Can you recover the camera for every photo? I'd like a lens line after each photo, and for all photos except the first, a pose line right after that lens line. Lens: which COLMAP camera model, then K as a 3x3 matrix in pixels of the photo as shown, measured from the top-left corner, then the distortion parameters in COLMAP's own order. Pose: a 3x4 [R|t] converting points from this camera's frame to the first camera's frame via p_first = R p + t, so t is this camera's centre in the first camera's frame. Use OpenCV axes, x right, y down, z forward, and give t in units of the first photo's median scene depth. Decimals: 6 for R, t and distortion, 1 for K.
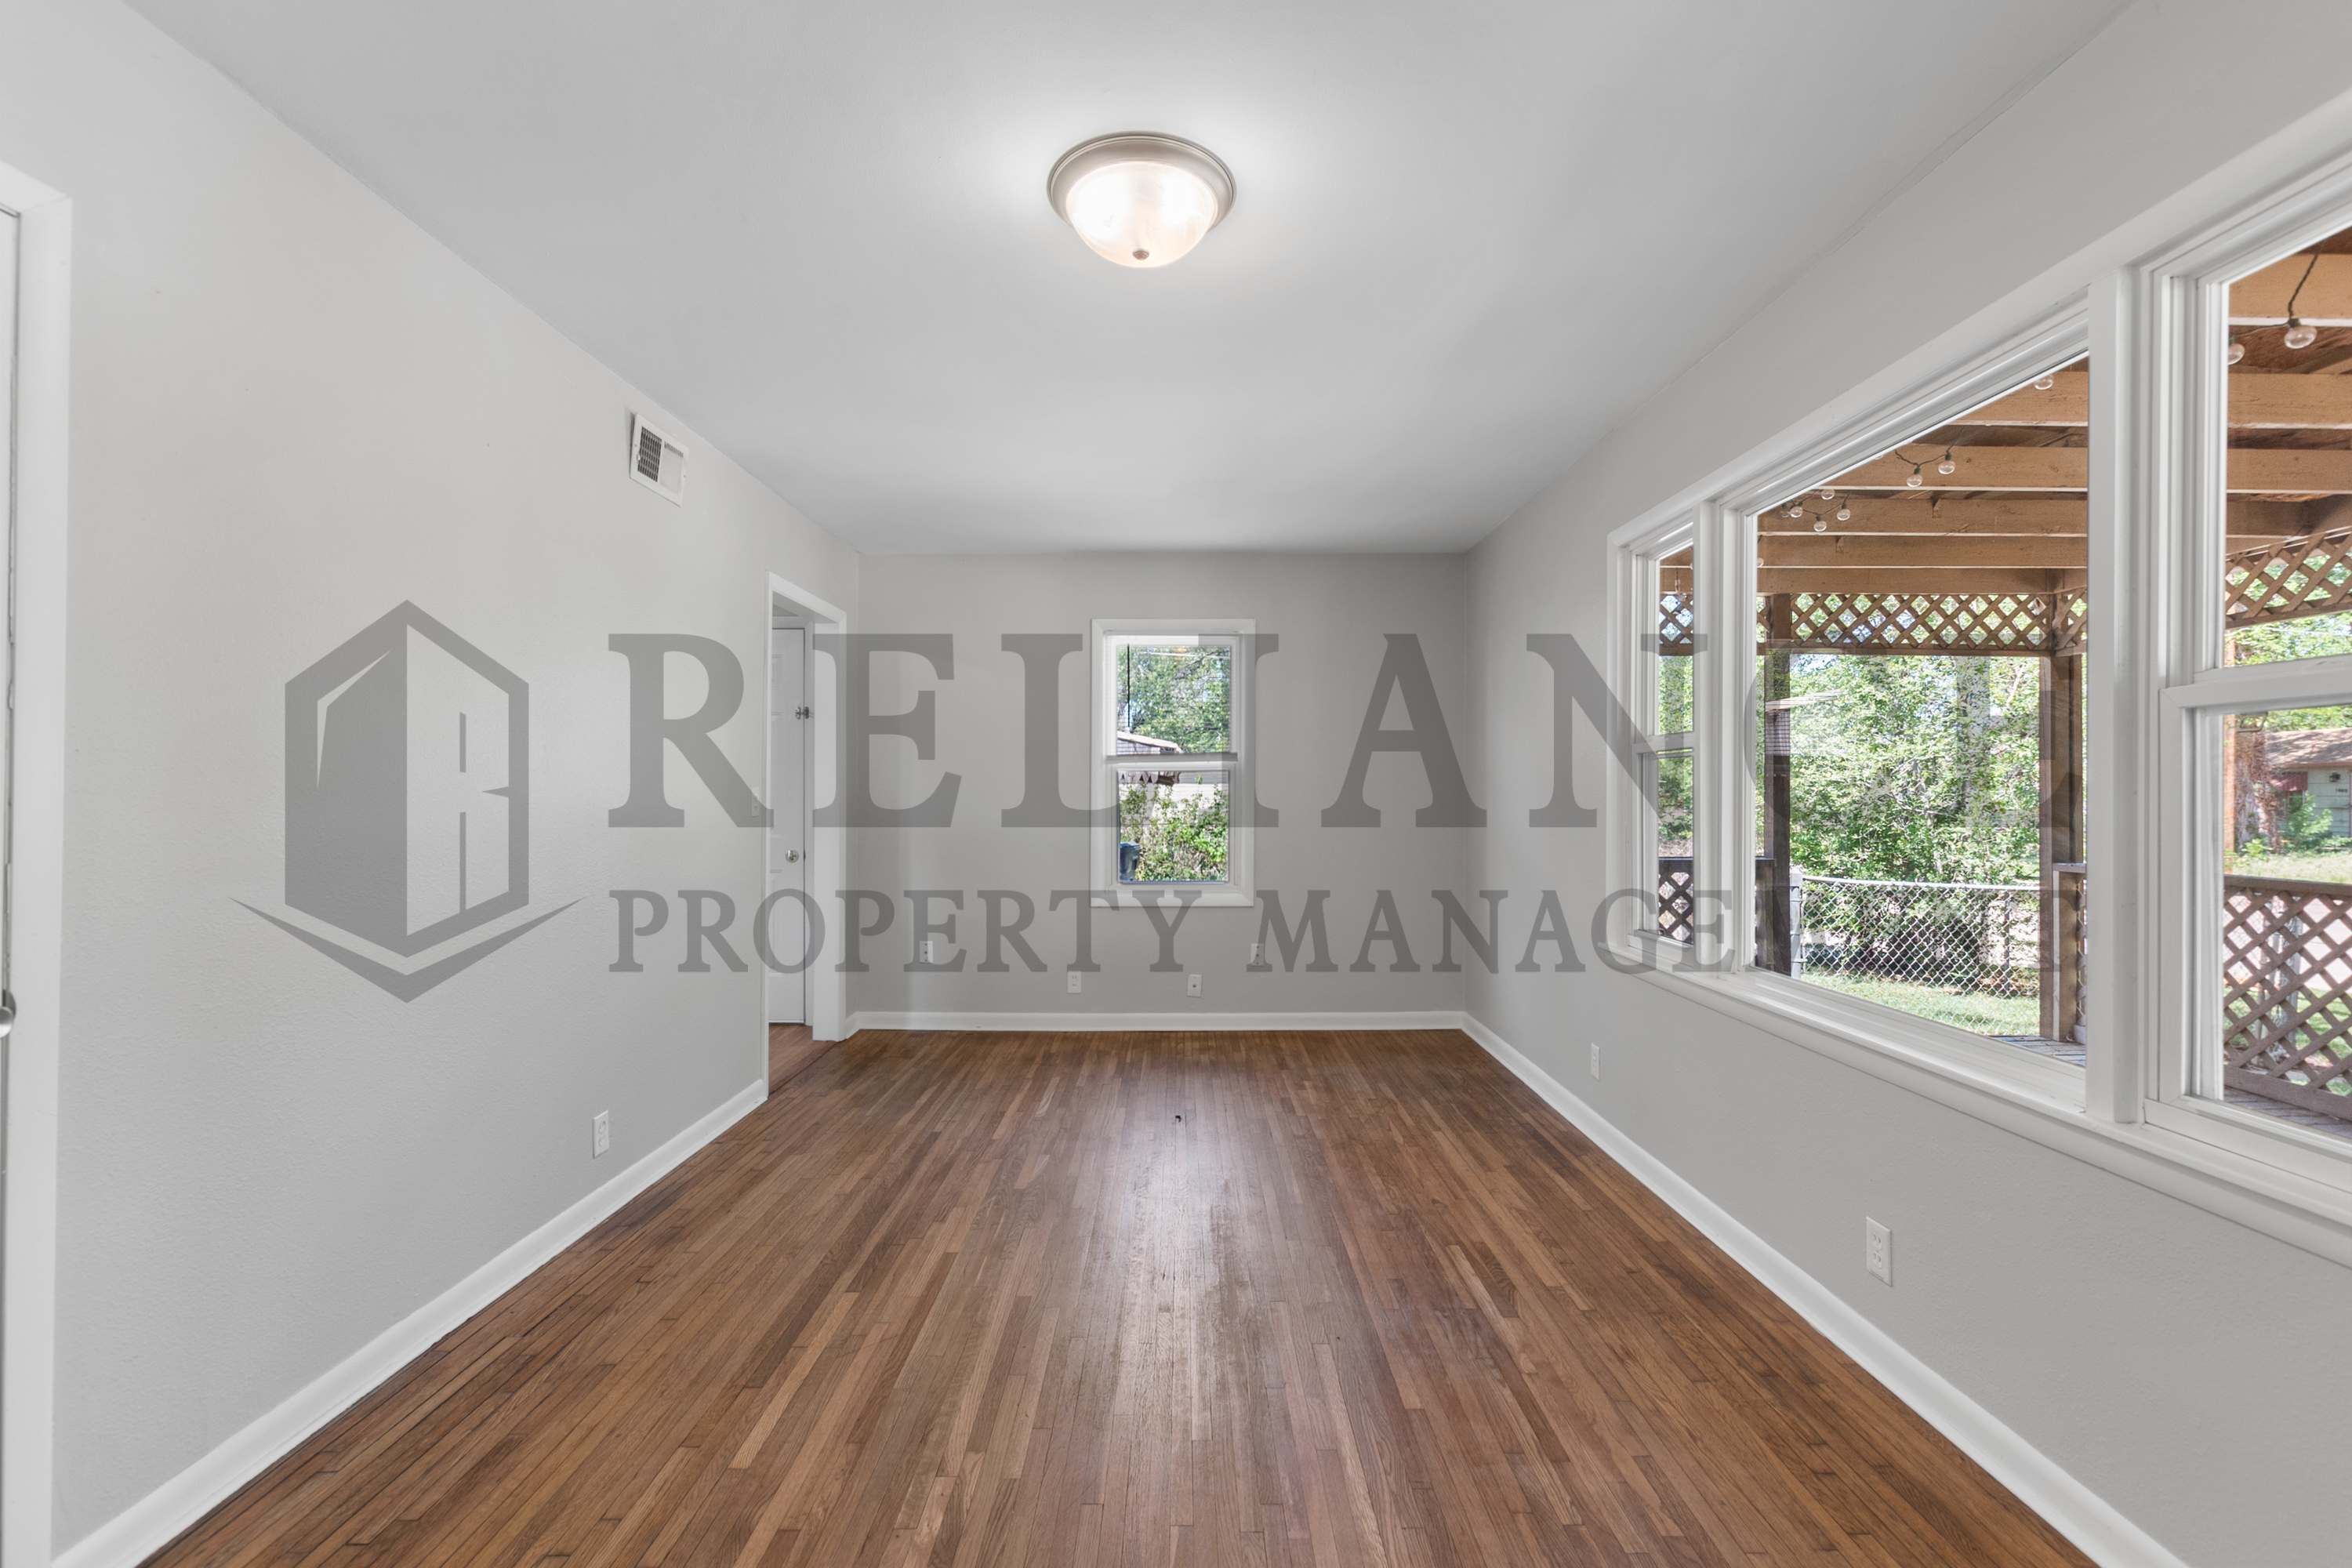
lens RADIAL K [[1020.3, 0, 1168.4], [0, 1020.3, 787.4], [0, 0, 1]] dist [0.012353, -0.005562]
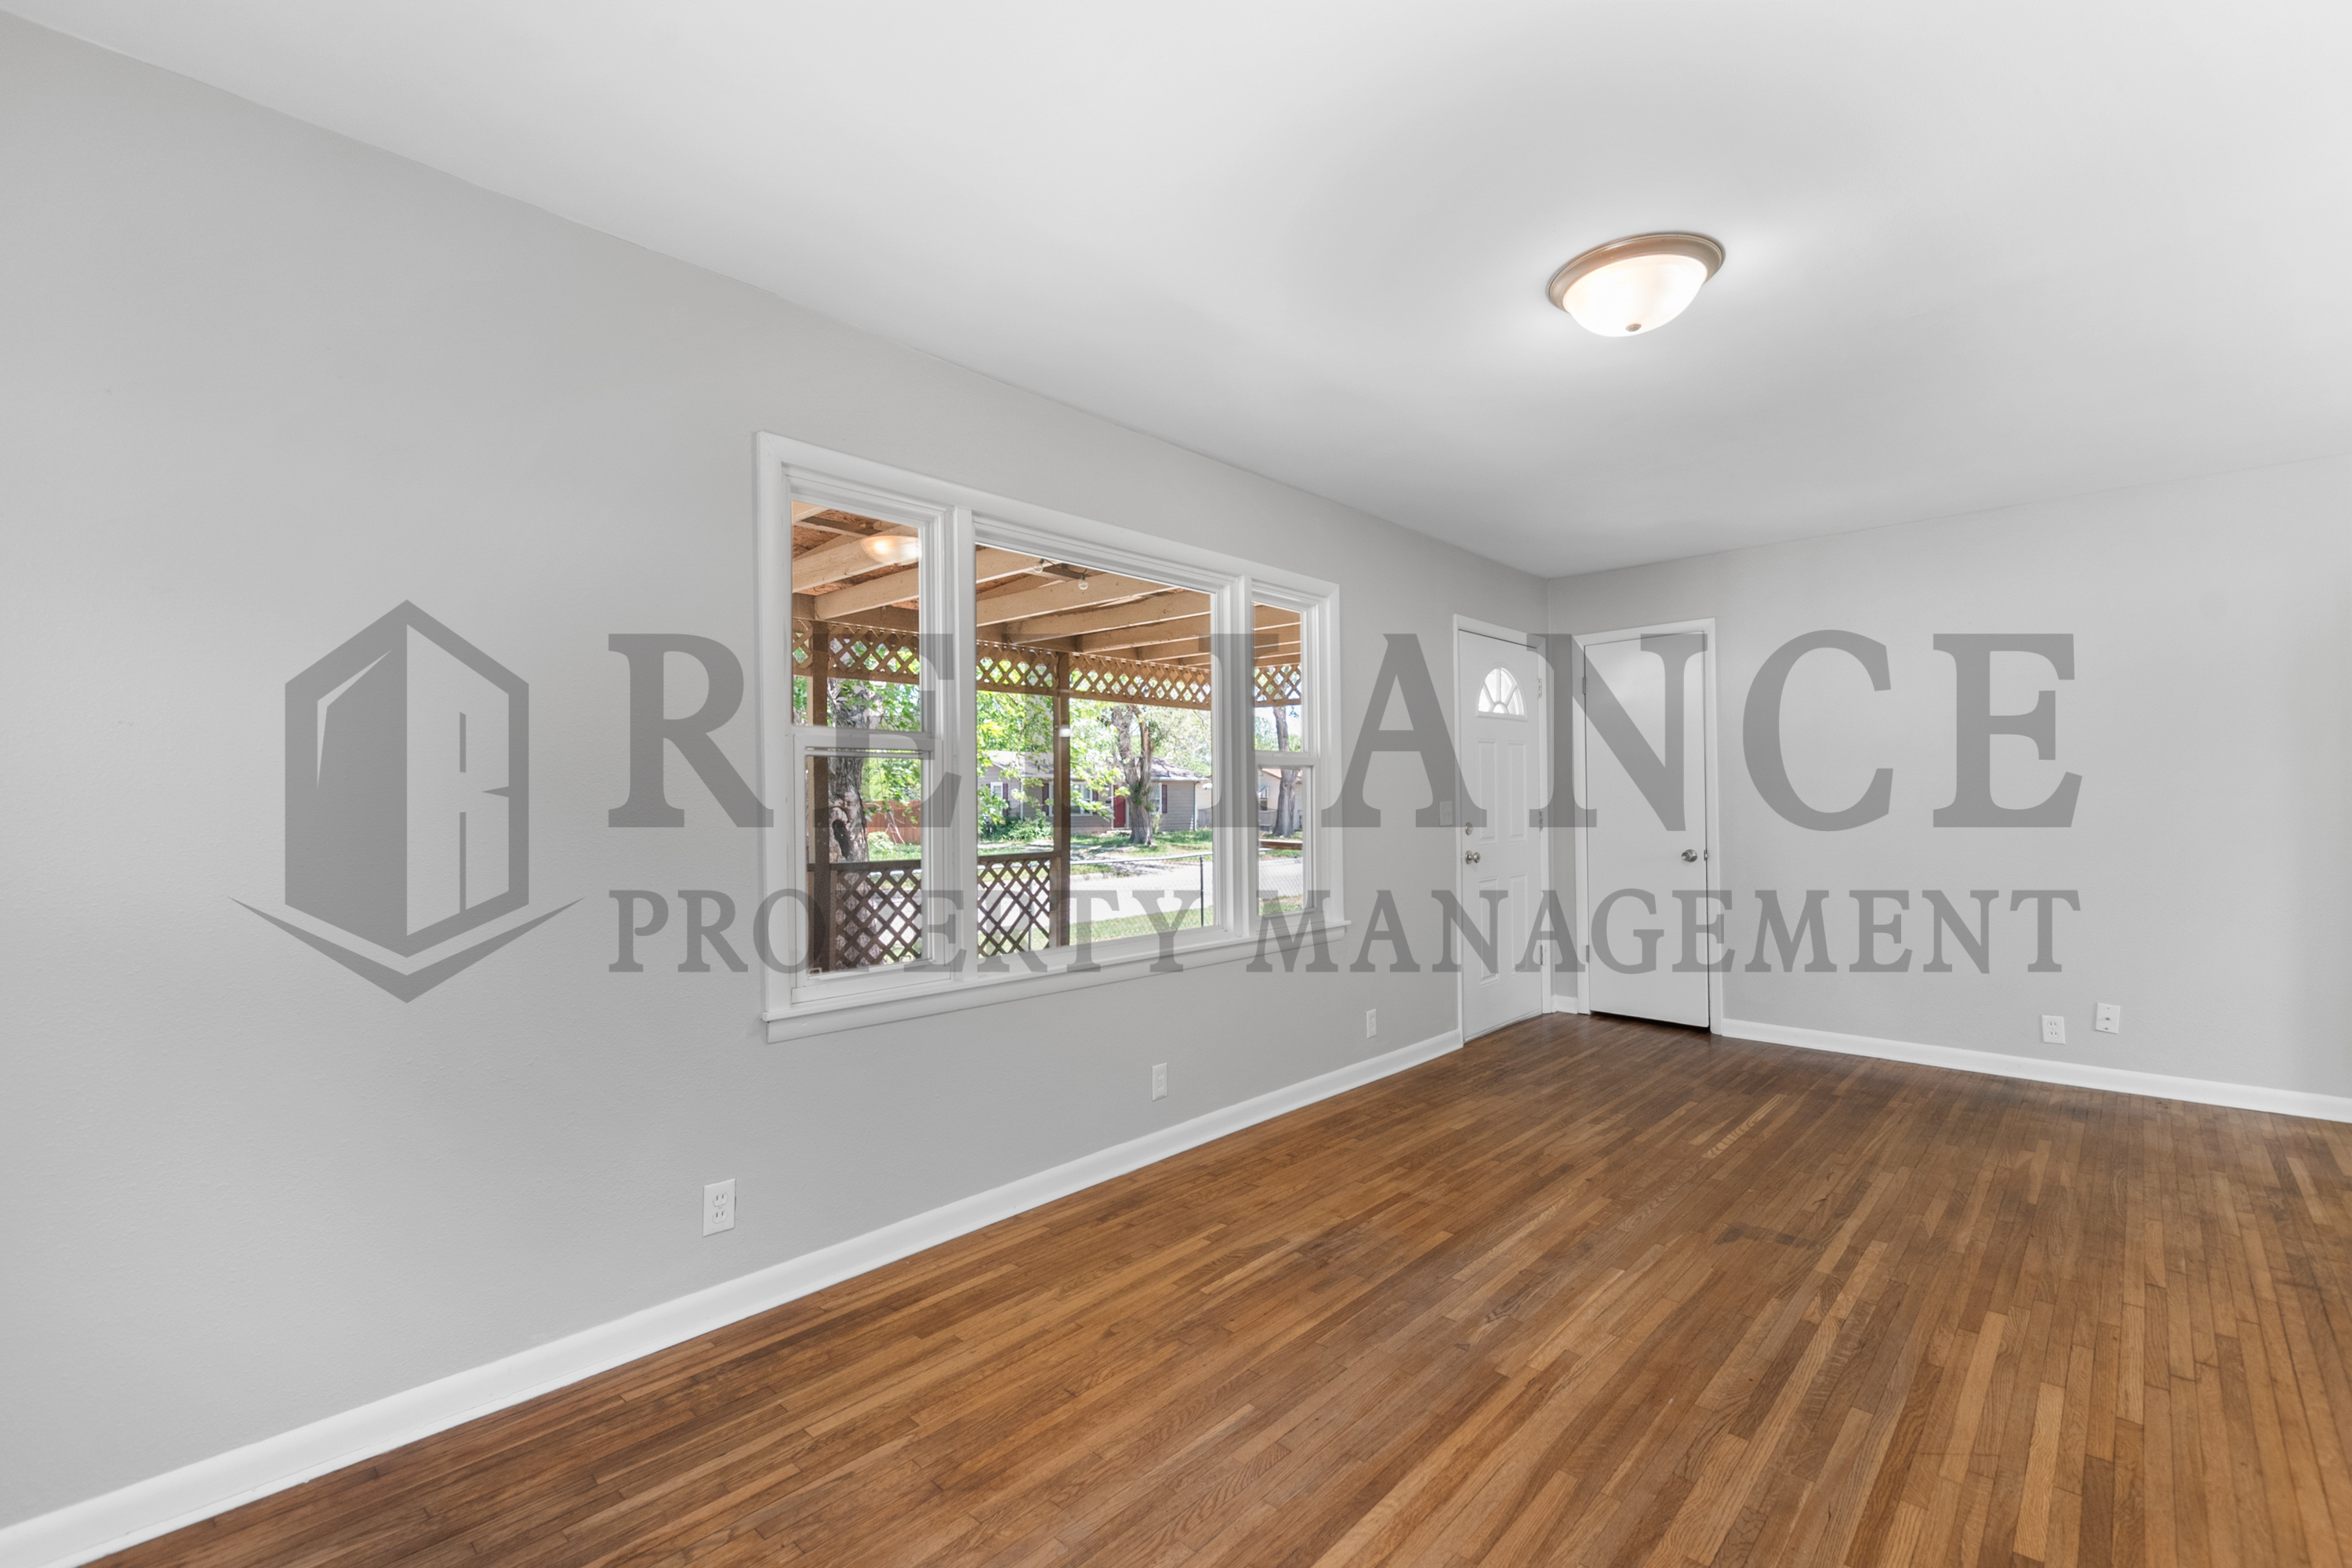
lens RADIAL K [[1020.3, 0, 1168.4], [0, 1020.3, 787.4], [0, 0, 1]] dist [0.012353, -0.005562]
pose [[-0.734027, 0.014022, 0.678976, -0.297783], [0.002797, 0.999841, -0.017625, 0.010987], [-0.679115, -0.011038, -0.733949, 1.548183]]
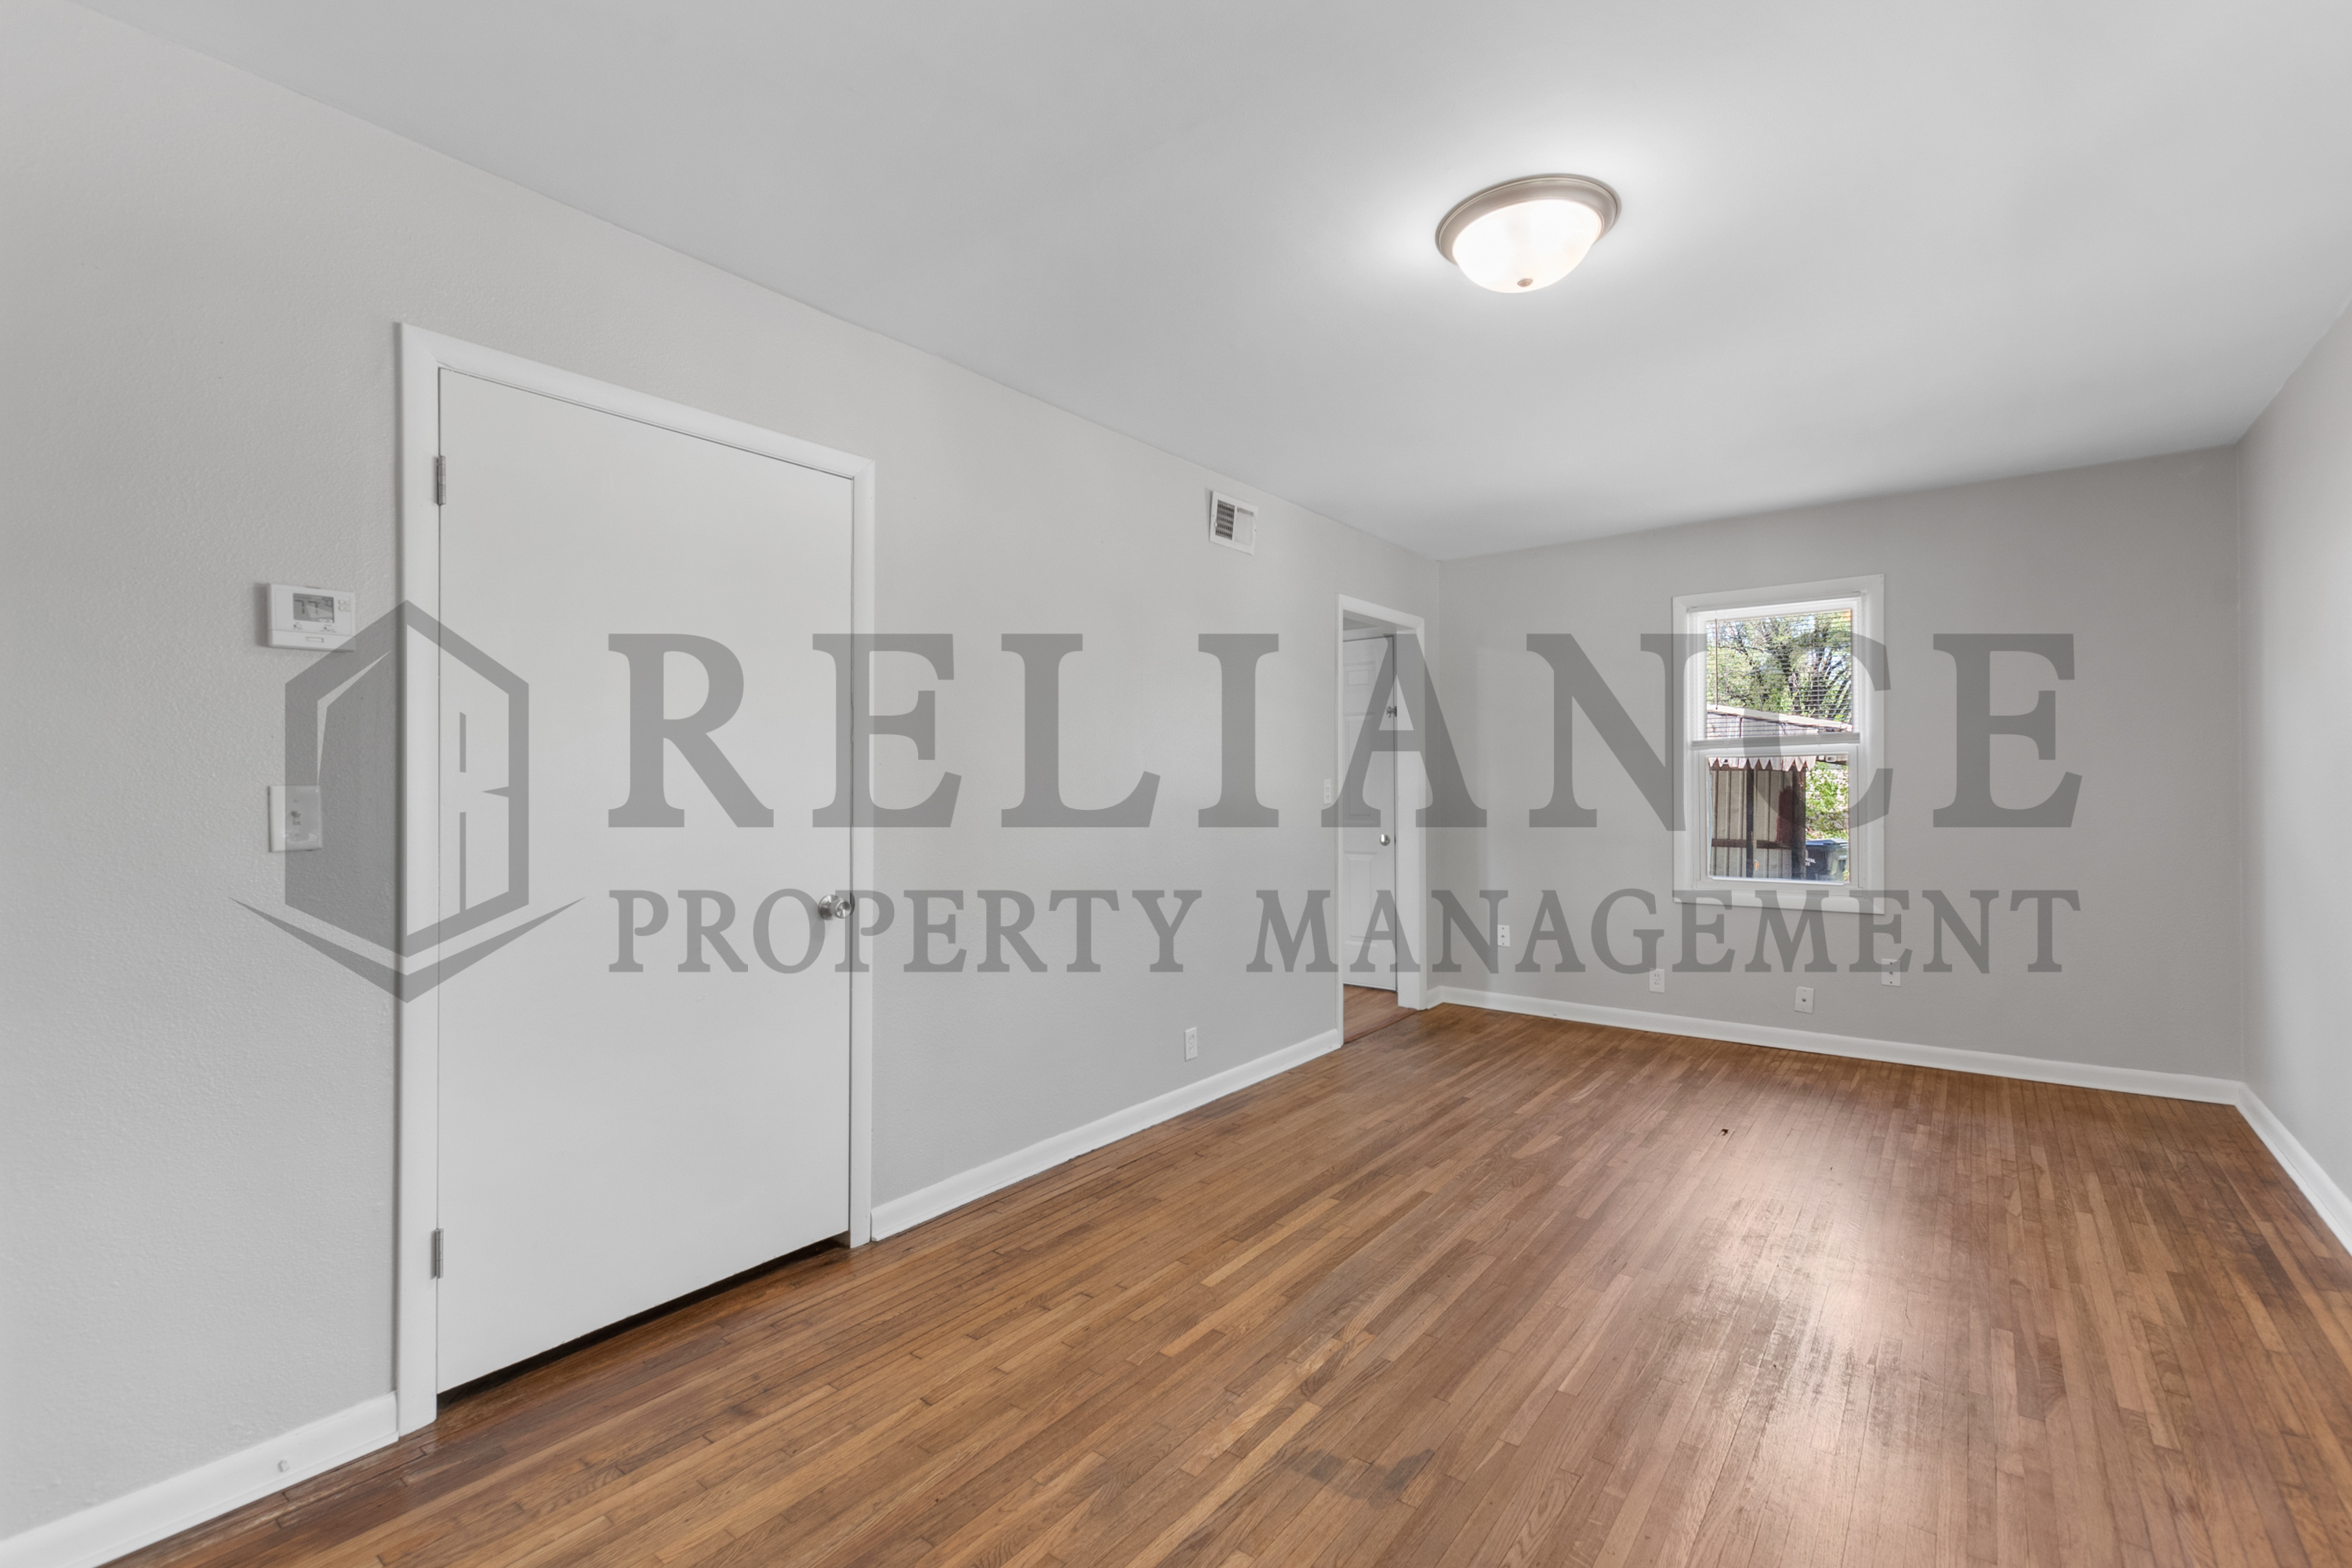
lens RADIAL K [[1020.3, 0, 1168.4], [0, 1020.3, 787.4], [0, 0, 1]] dist [0.012353, -0.005562]
pose [[0.792579, -0.003494, -0.609760, 0.228177], [0.010480, 0.999914, 0.007893, -0.003942], [0.609680, -0.012647, 0.792547, -0.058339]]
